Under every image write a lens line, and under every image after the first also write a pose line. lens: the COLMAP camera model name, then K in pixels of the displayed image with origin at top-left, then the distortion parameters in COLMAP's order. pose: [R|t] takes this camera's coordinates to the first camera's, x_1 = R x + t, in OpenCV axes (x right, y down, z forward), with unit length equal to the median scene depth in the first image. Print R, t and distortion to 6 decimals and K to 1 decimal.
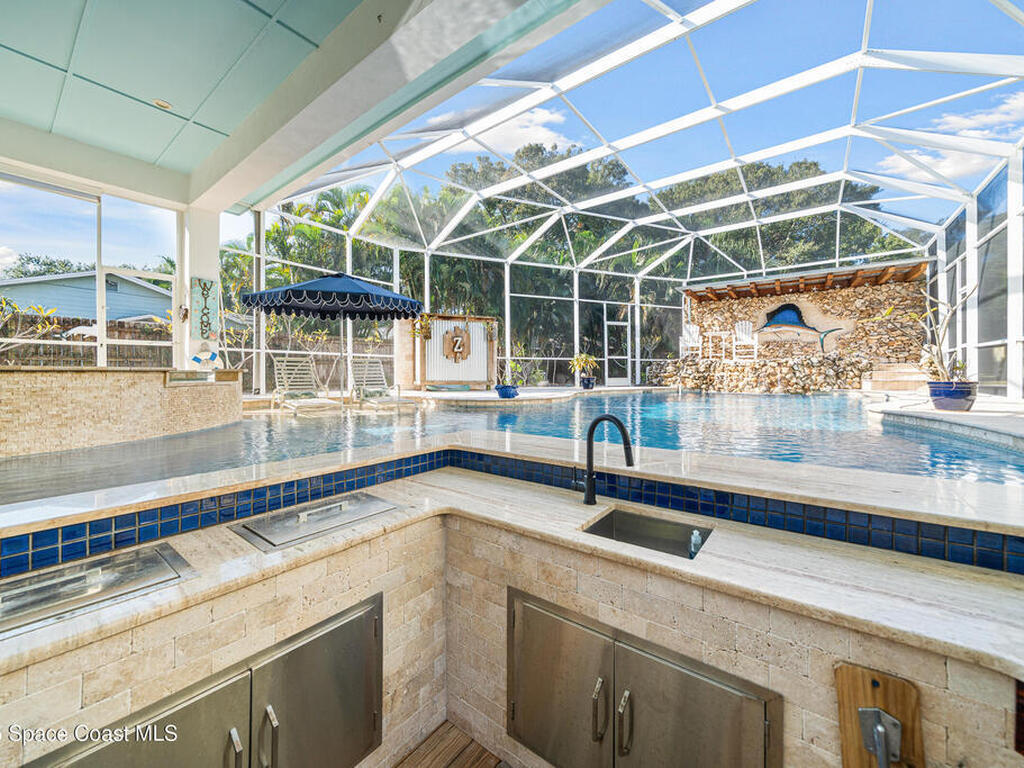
lens RADIAL K [[398.8, 0, 507.0], [0, 398.8, 378.1], [0, 0, 1]] dist [-0.016838, -0.000186]
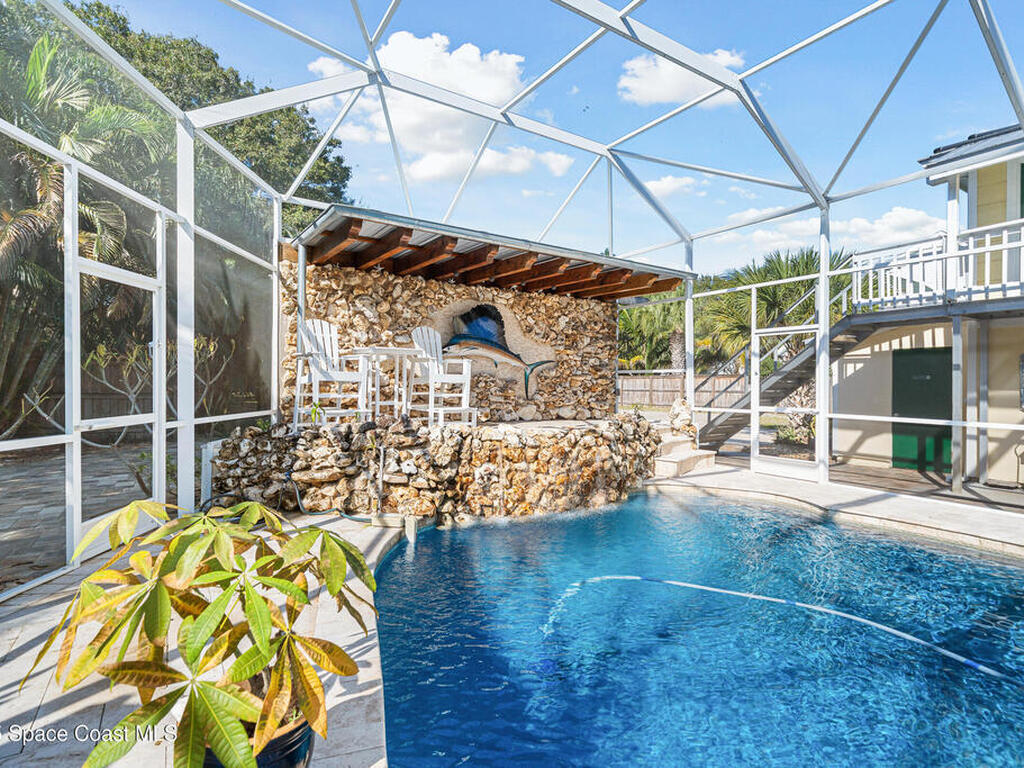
lens RADIAL K [[523.6, 0, 511.2], [0, 523.6, 386.2], [0, 0, 1]] dist [-0.018406, -0.000257]
pose [[0.333843, 0.003242, 0.942623, 0.074581], [-0.004815, 0.999987, -0.001734, -0.081464], [-0.942617, -0.003960, 0.333854, 0.754561]]
